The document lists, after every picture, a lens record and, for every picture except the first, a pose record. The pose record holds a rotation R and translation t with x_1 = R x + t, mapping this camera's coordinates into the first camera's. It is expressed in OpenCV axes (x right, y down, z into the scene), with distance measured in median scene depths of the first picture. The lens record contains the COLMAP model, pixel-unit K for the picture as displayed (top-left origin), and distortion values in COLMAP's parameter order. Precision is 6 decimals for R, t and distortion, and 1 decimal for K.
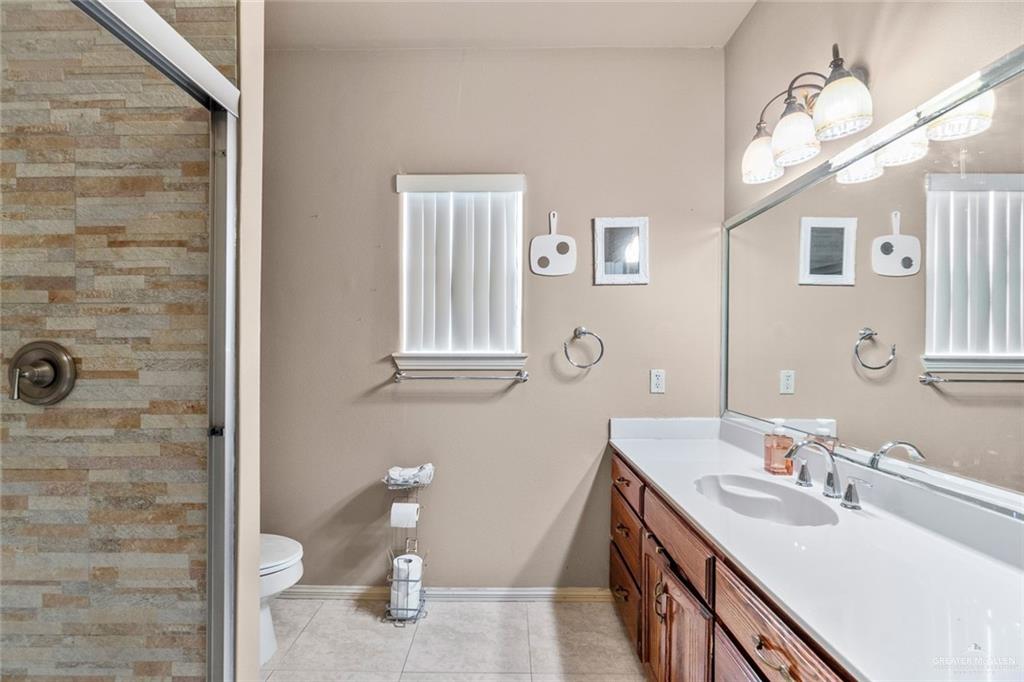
lens RADIAL K [[439.1, 0, 504.5], [0, 439.1, 348.4], [0, 0, 1]] dist [-0.001317, -0.000447]
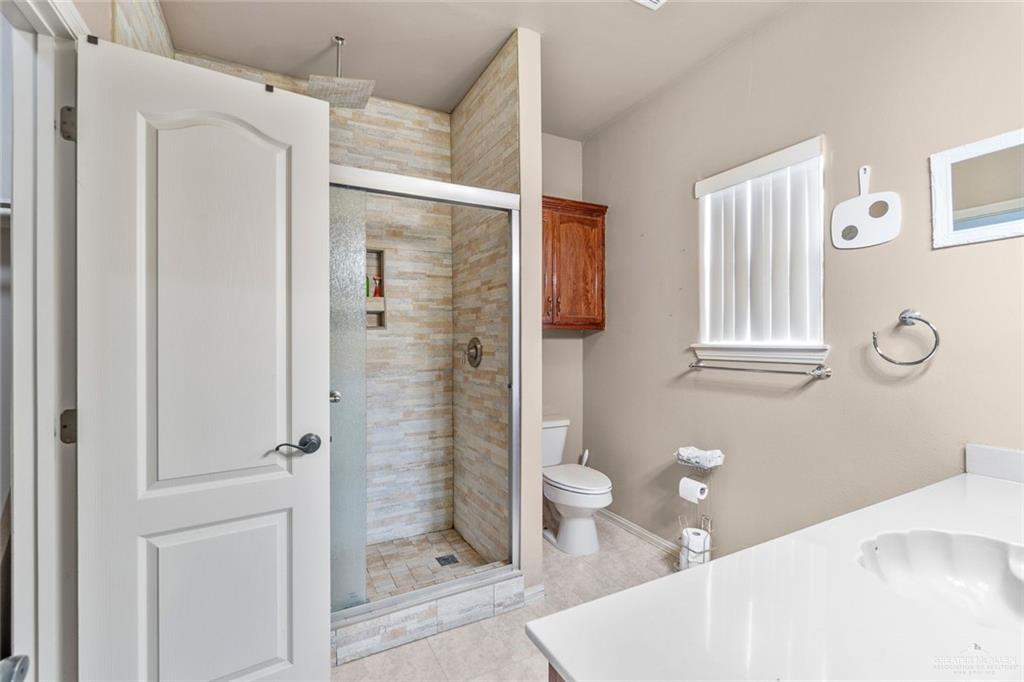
lens RADIAL K [[450.8, 0, 514.6], [0, 450.8, 340.7], [0, 0, 1]] dist [0.002319, -0.000130]
pose [[0.485932, -0.004952, -0.873983, 0.525668], [0.003734, 0.999987, -0.003590, 0.004038], [0.873989, -0.001519, 0.485944, 0.053126]]
